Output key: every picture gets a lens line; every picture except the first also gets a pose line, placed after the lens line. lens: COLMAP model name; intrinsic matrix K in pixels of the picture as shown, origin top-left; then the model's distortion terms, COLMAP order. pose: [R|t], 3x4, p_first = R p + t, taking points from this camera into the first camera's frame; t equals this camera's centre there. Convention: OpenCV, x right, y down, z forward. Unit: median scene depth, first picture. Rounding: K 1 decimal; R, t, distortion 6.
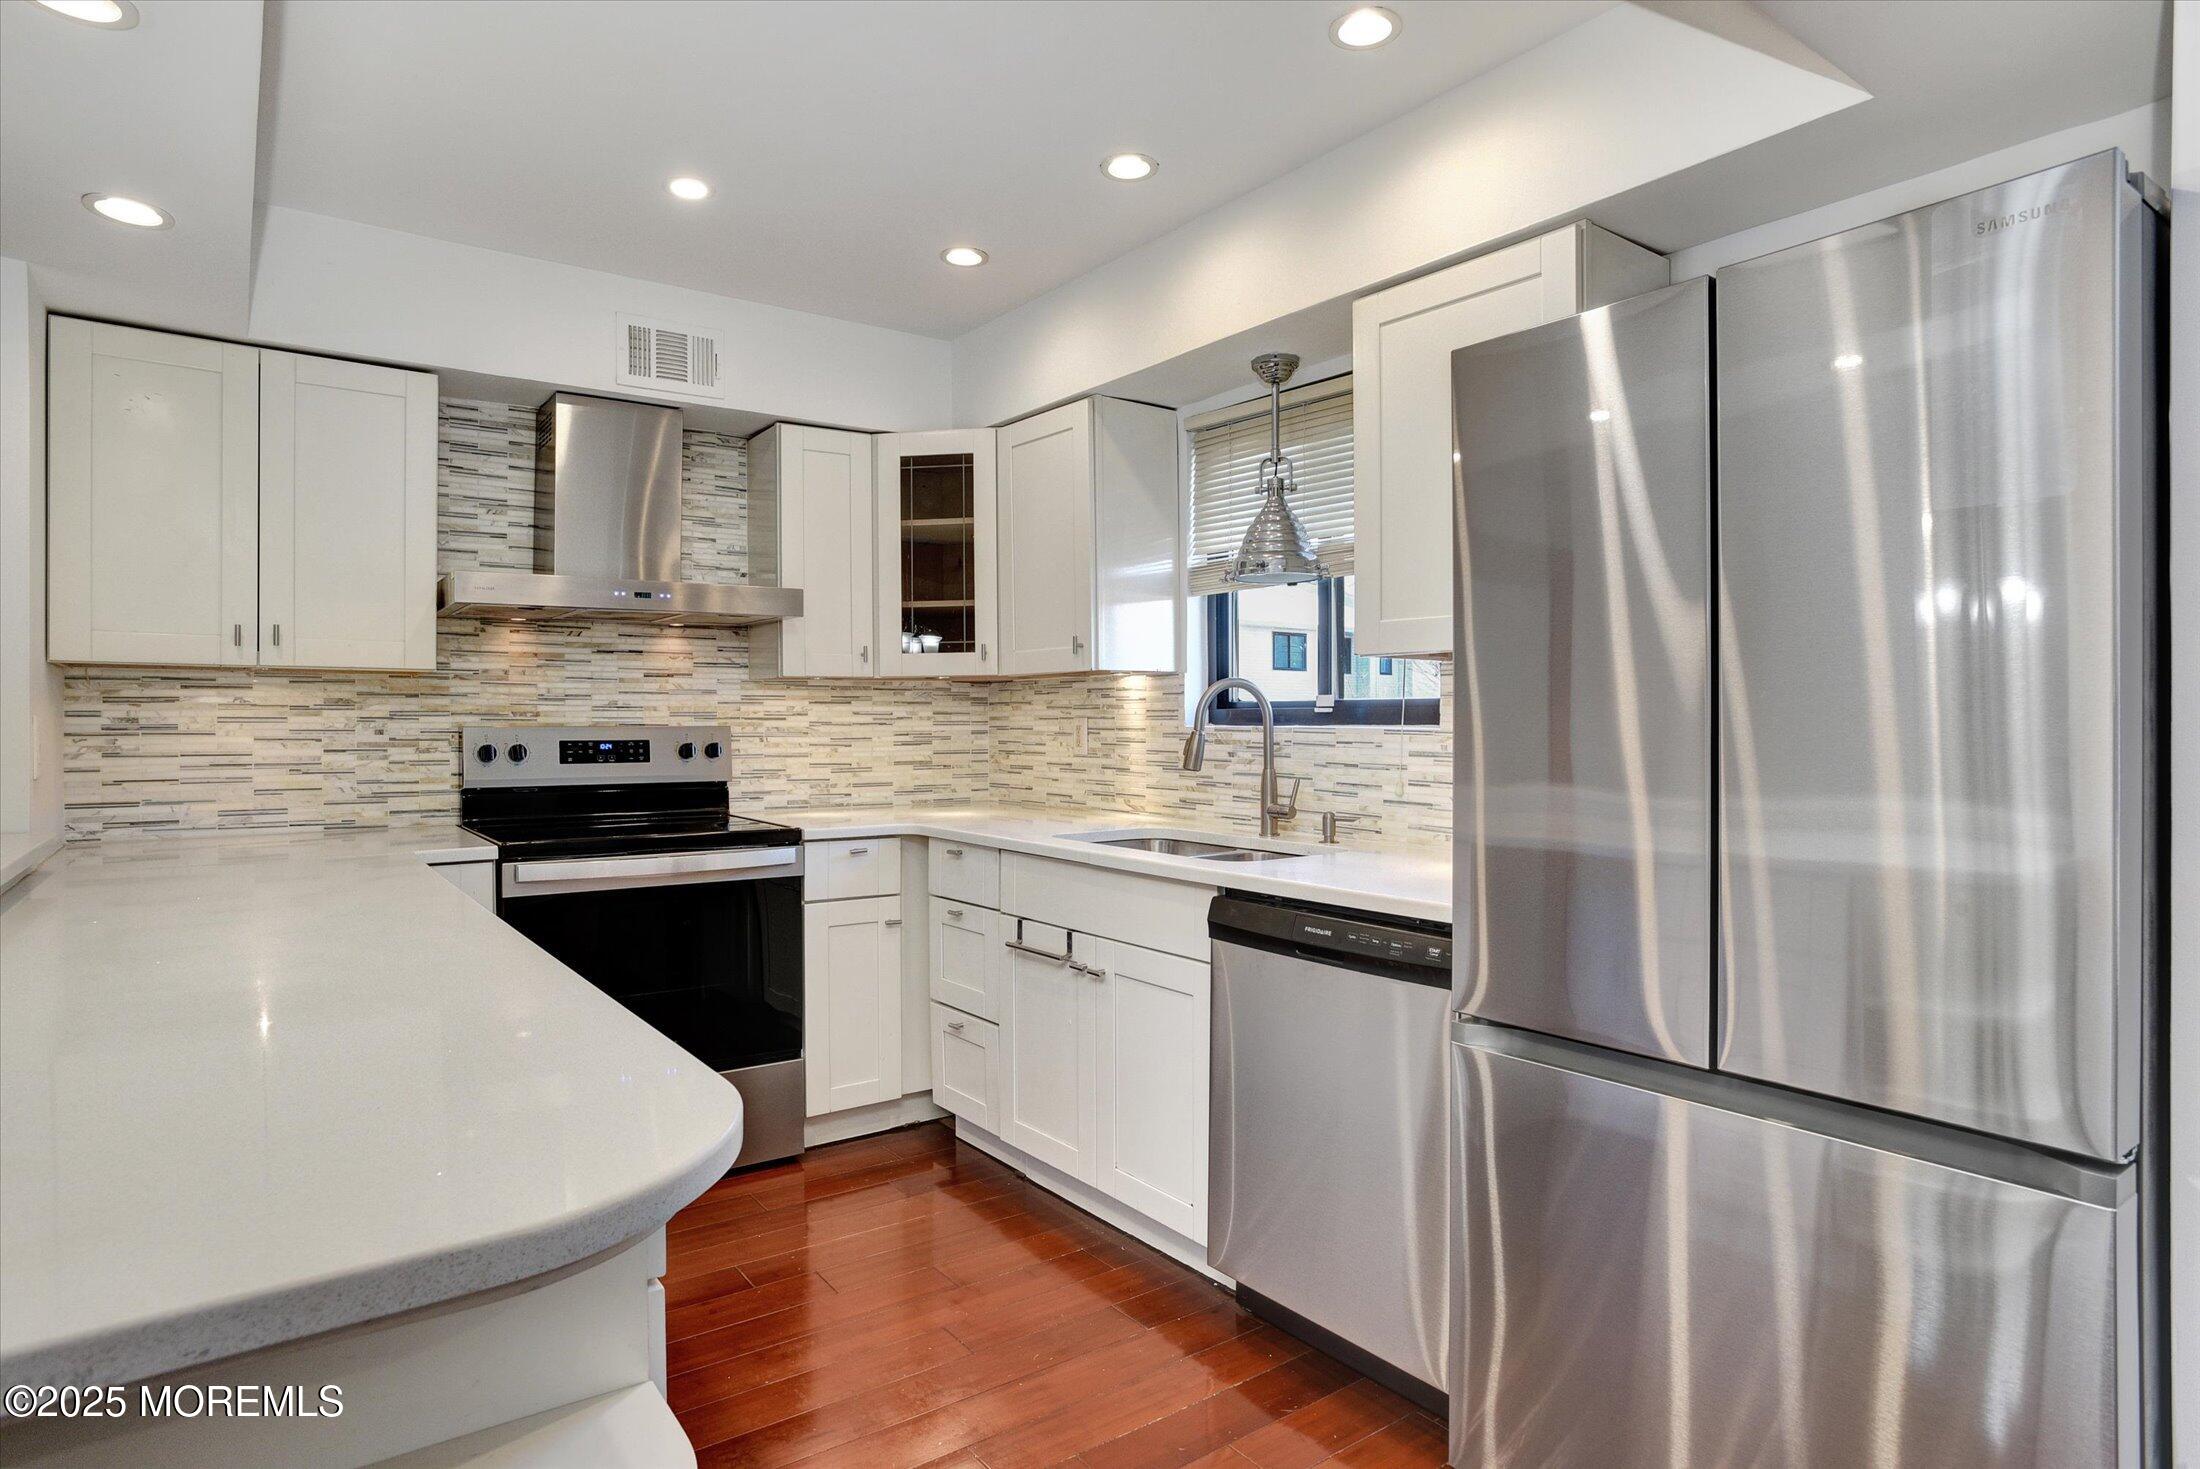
lens RADIAL K [[1223.6, 0, 1125.6], [0, 1223.6, 730.6], [0, 0, 1]] dist [-0.069938, 0.047975]
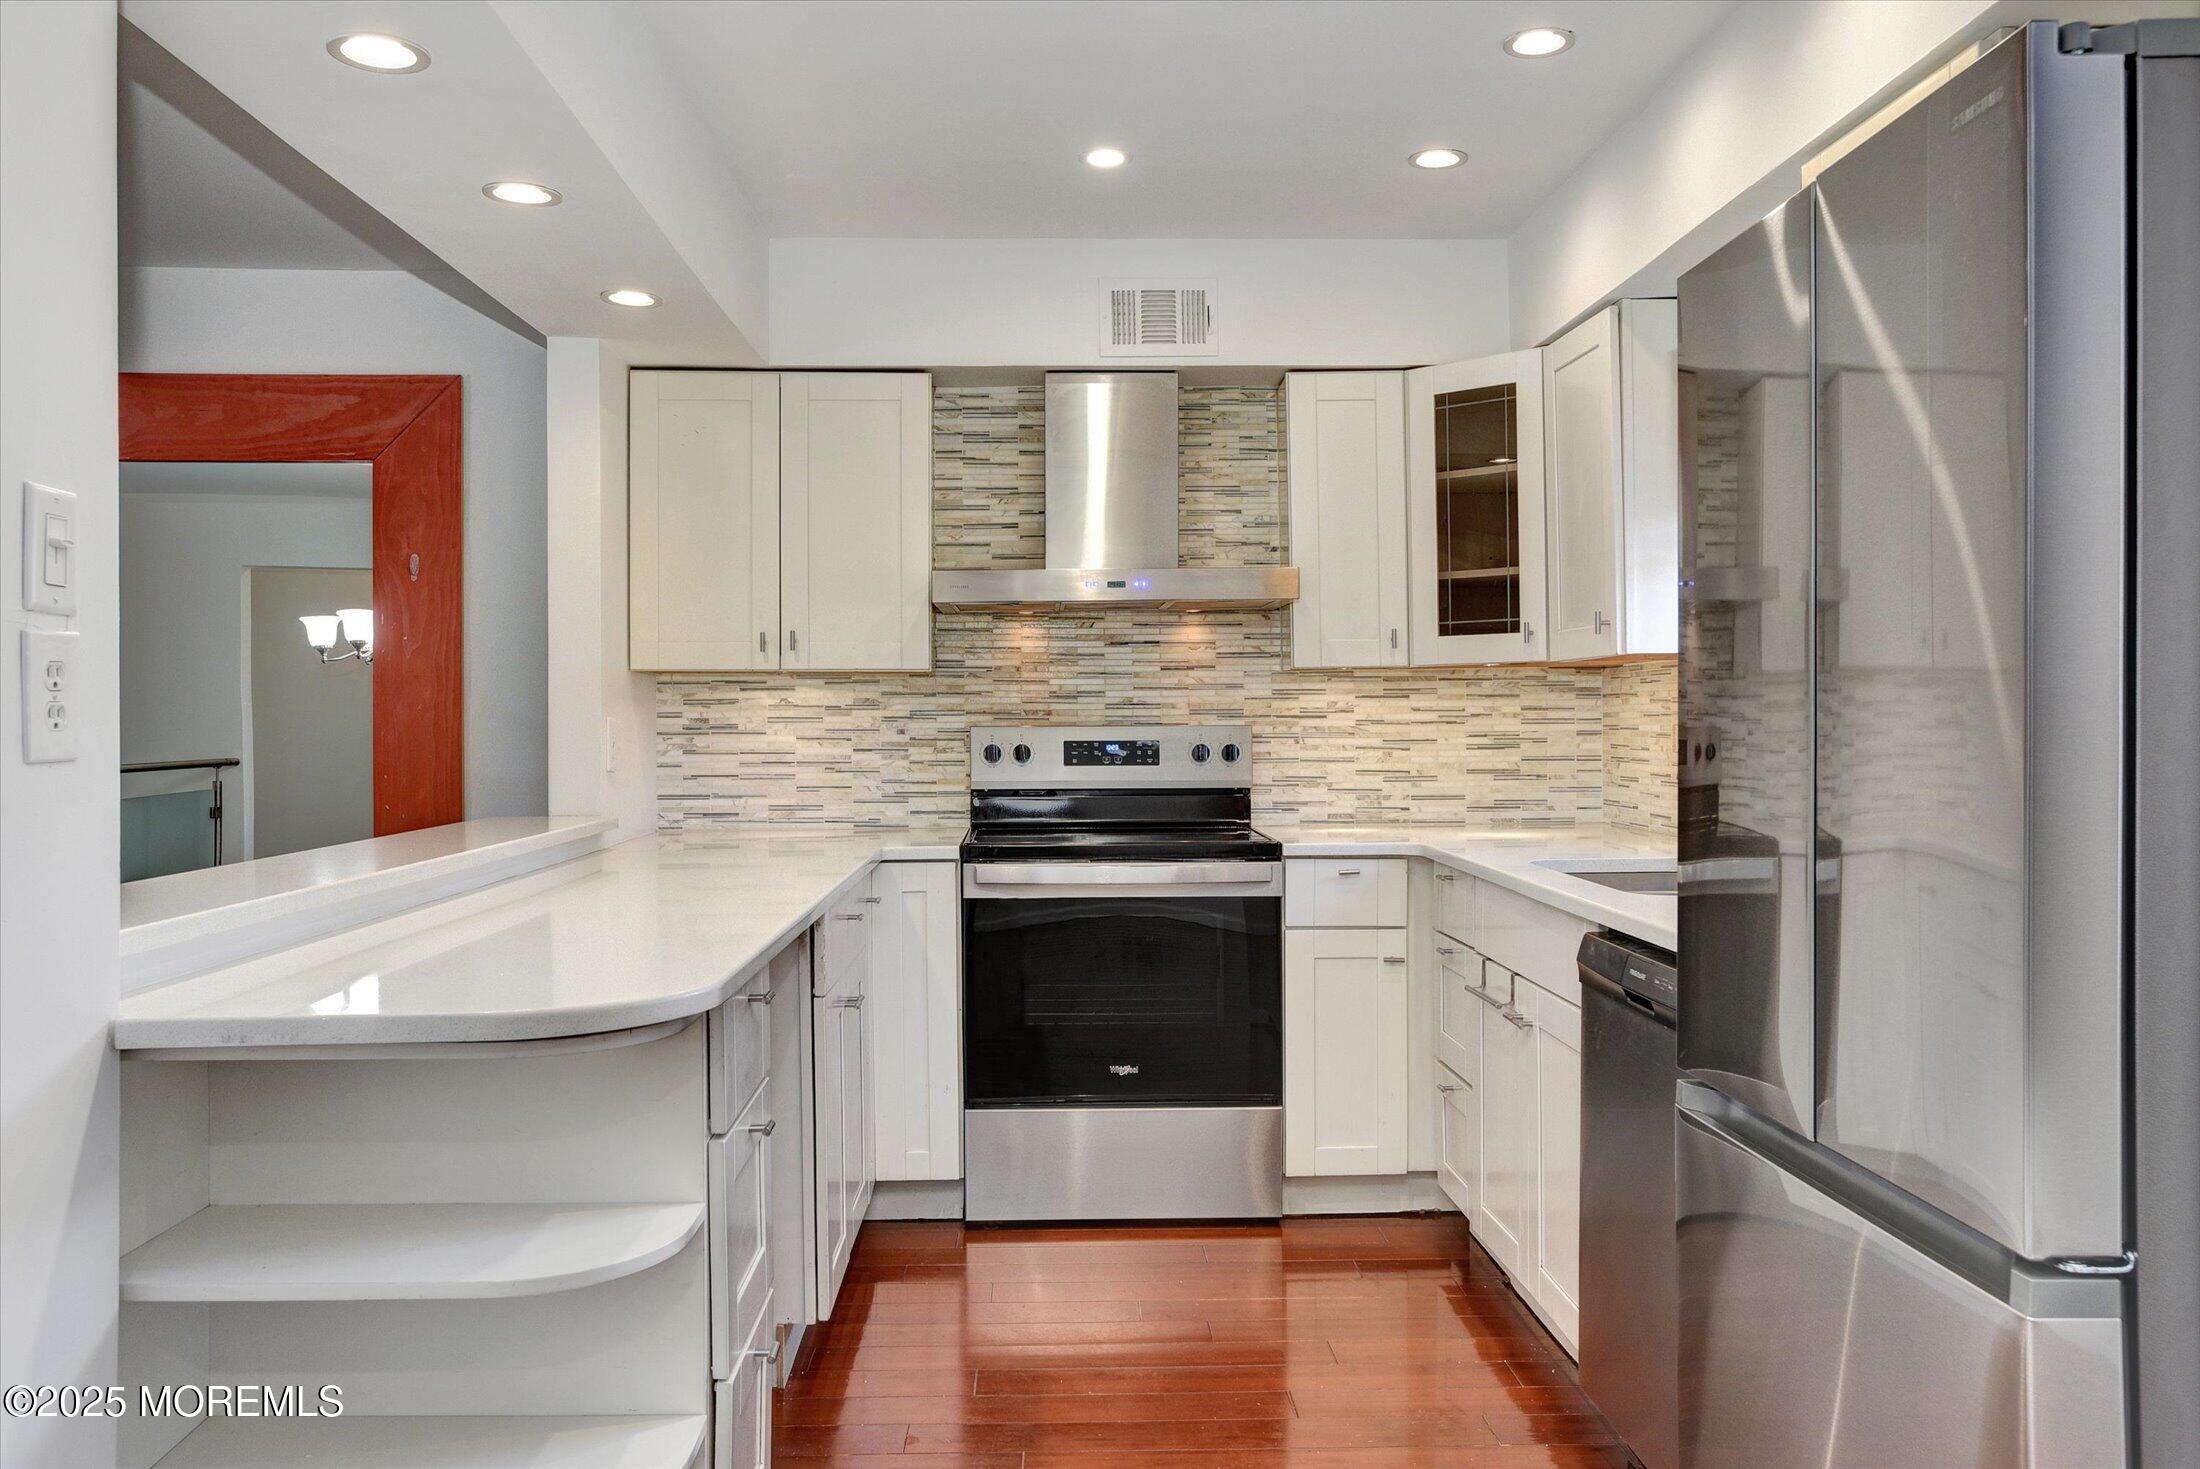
lens RADIAL K [[1814.4, 0, 1100.0], [0, 1814.4, 734.5], [0, 0, 1]] dist [0.001447, 0.002170]
pose [[0.820448, 0.002434, -0.571716, 0.351435], [-0.000875, 0.999995, 0.003002, -0.001018], [0.571720, -0.001962, 0.820446, -0.135976]]
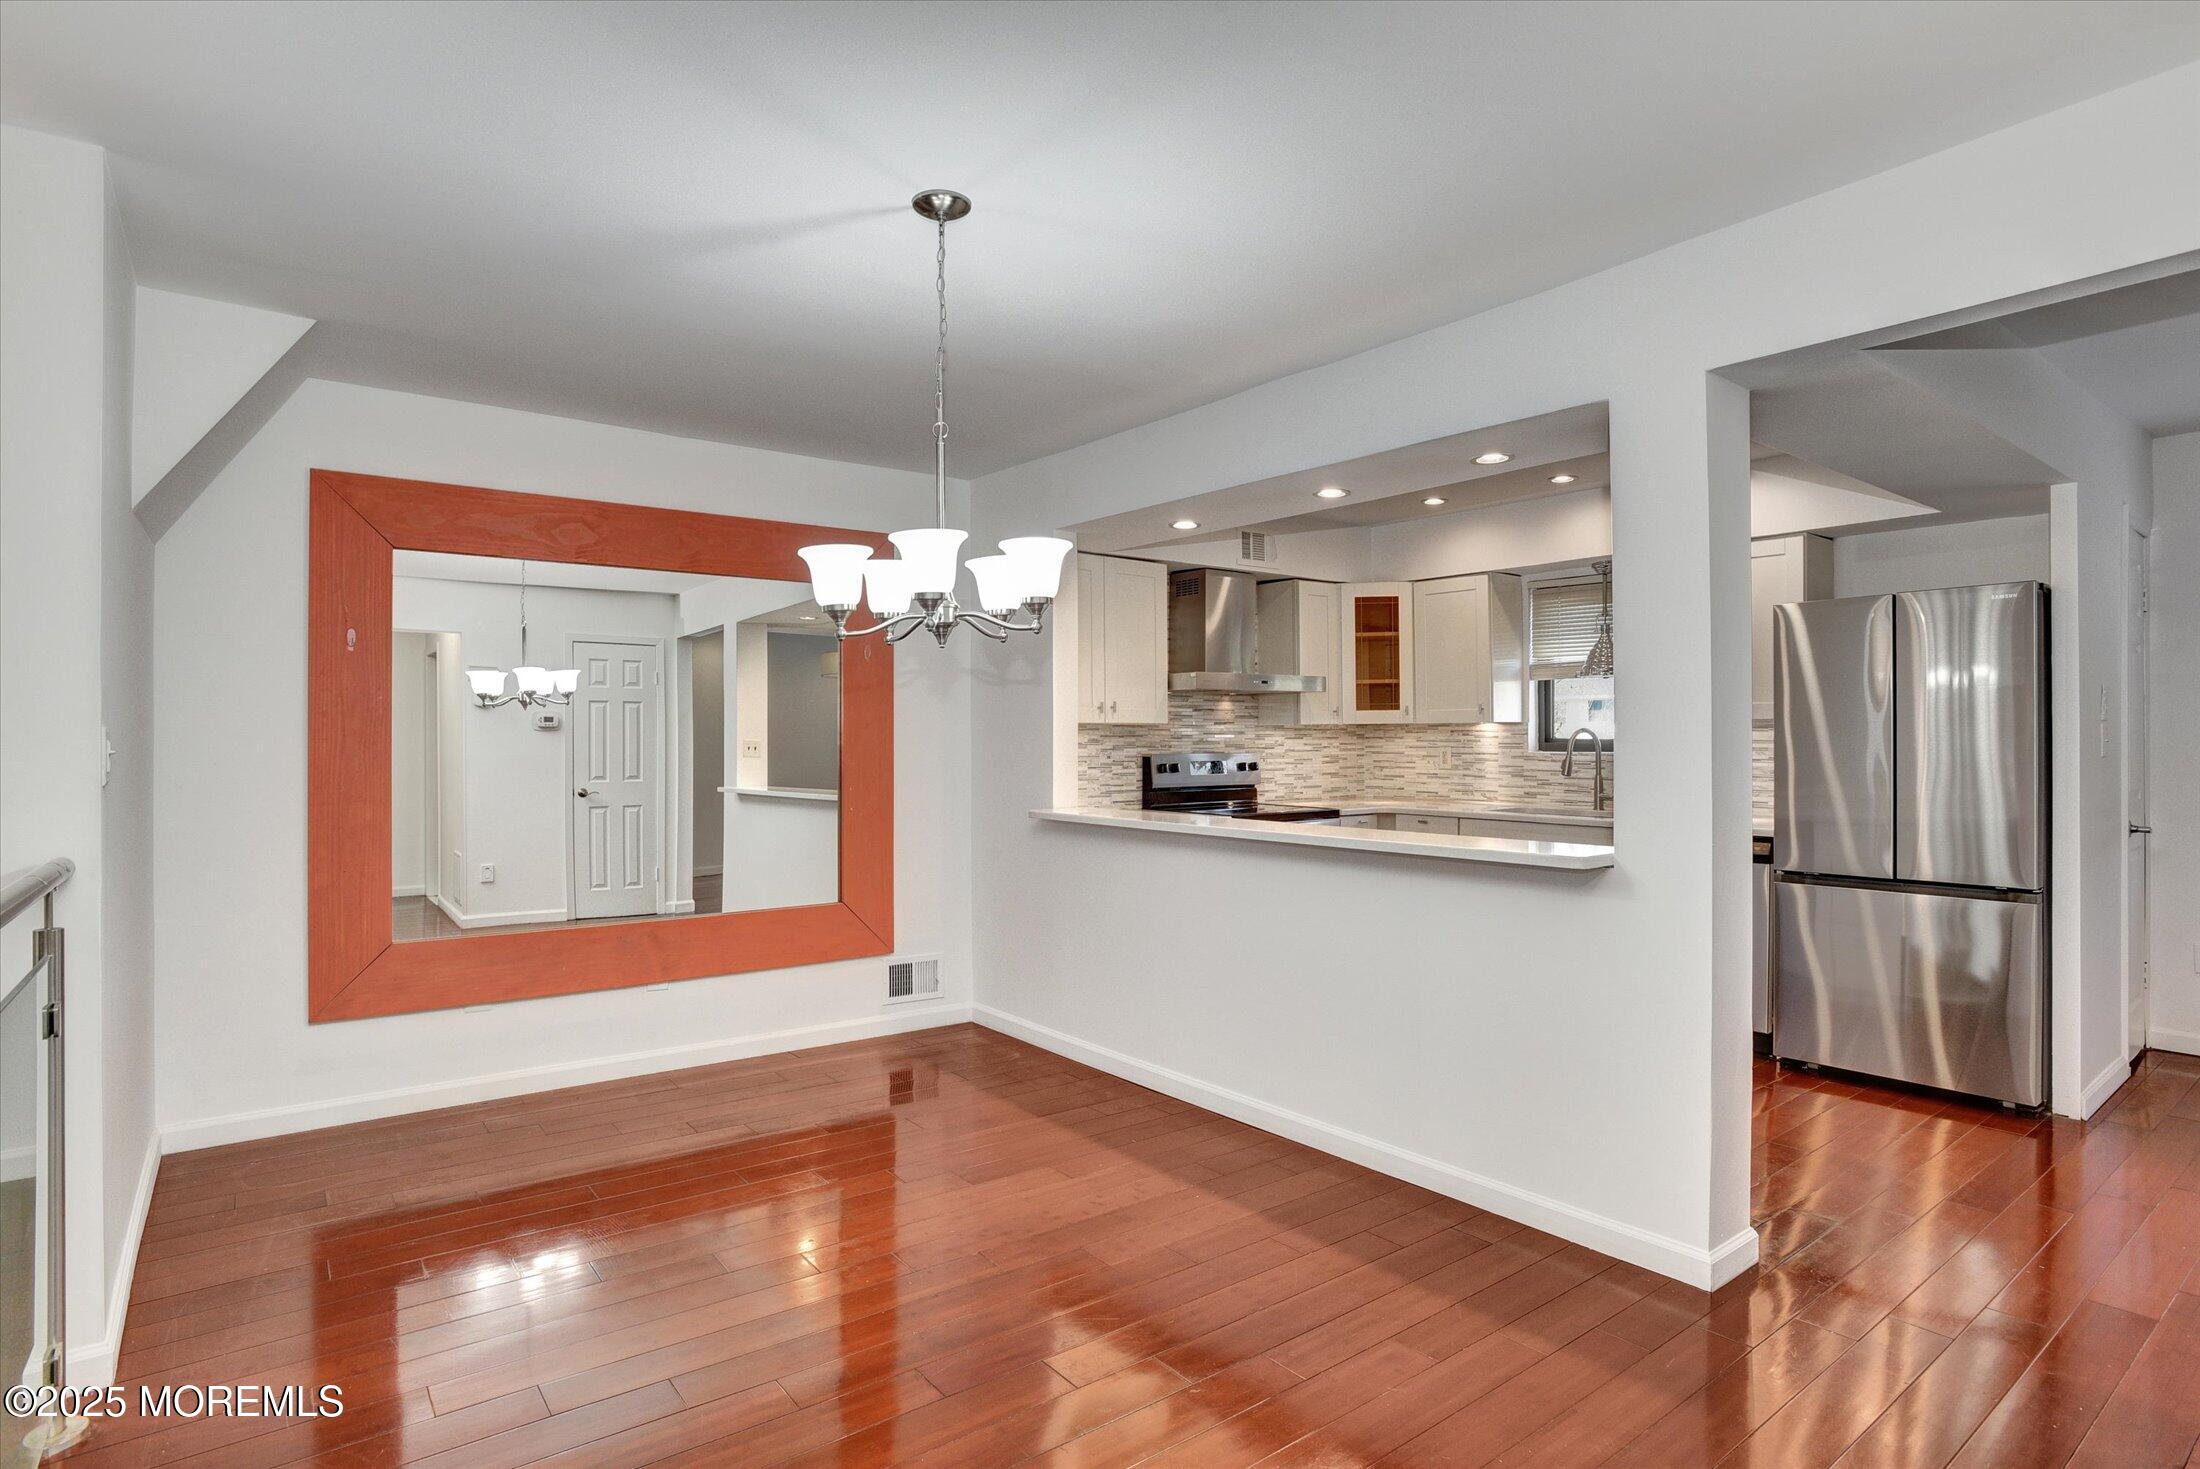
lens RADIAL K [[1170.0, 0, 1165.0], [0, 1170.0, 742.4], [0, 0, 1]] dist [0.000462, 0.000391]
pose [[0.998873, -0.002293, 0.047402, -0.576217], [0.002480, 0.999989, -0.003885, -0.013003], [-0.047393, 0.003999, 0.998868, -0.707465]]
